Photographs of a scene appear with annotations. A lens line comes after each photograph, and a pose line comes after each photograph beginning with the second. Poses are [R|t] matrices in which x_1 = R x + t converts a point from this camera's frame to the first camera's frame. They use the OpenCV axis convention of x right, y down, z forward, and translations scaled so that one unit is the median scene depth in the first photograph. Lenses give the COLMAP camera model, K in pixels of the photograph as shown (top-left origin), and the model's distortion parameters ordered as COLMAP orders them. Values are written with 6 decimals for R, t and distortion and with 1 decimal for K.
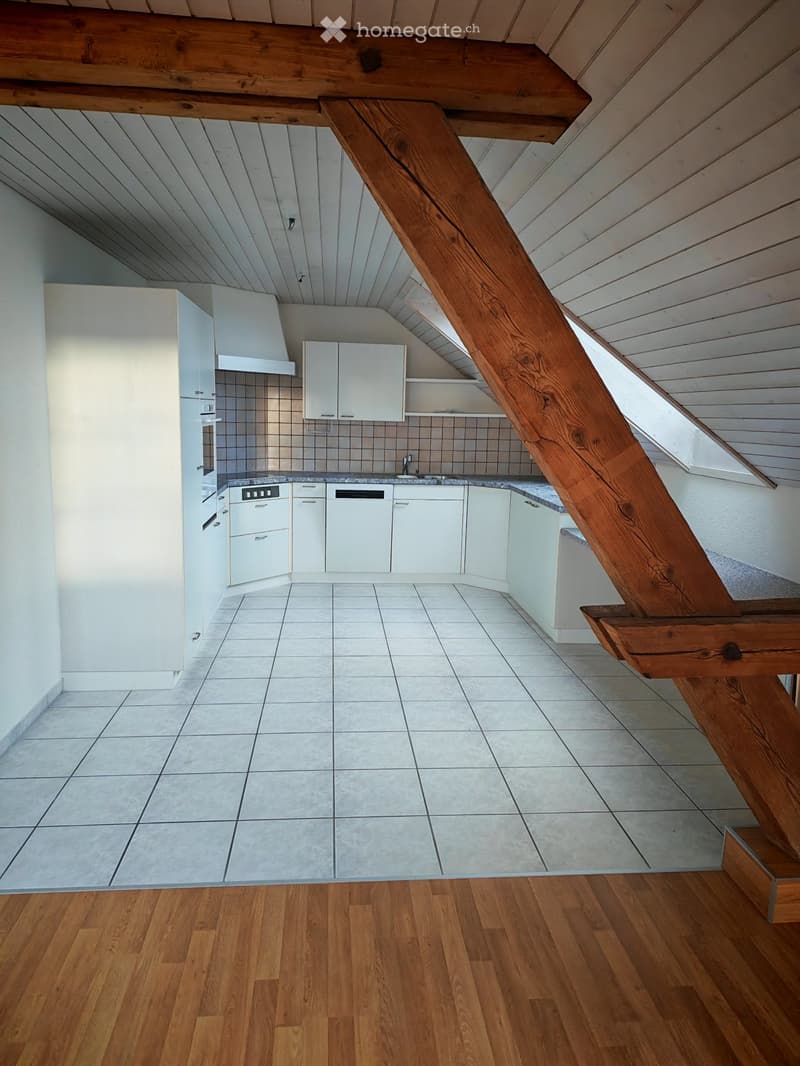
lens RADIAL K [[728.9, 0, 391.1], [0, 728.9, 523.3], [0, 0, 1]] dist [0.023770, -0.006007]
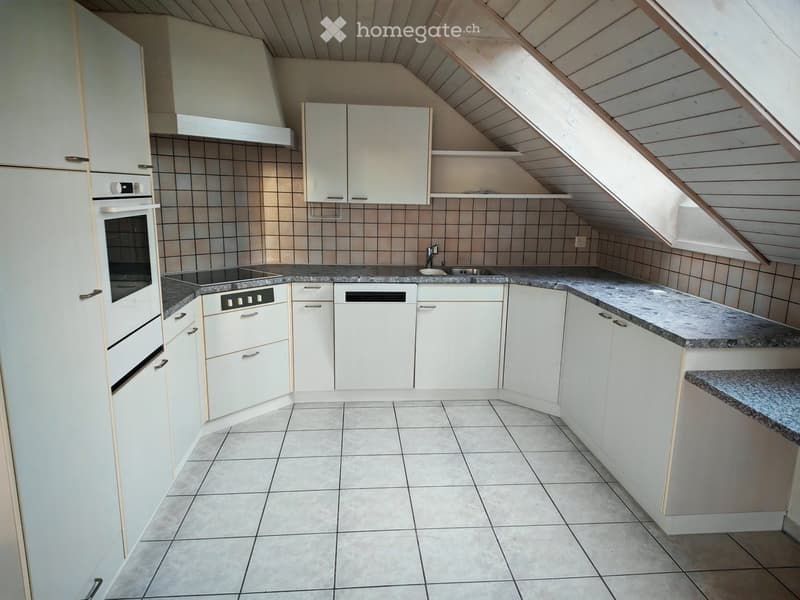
lens RADIAL K [[547.0, 0, 401.6], [0, 547.0, 304.8], [0, 0, 1]] dist [0.023770, -0.006007]
pose [[0.999975, -0.006591, 0.002645, -0.015832], [0.006451, 0.998730, 0.049972, -0.059920], [-0.002971, -0.049954, 0.998747, 0.392916]]
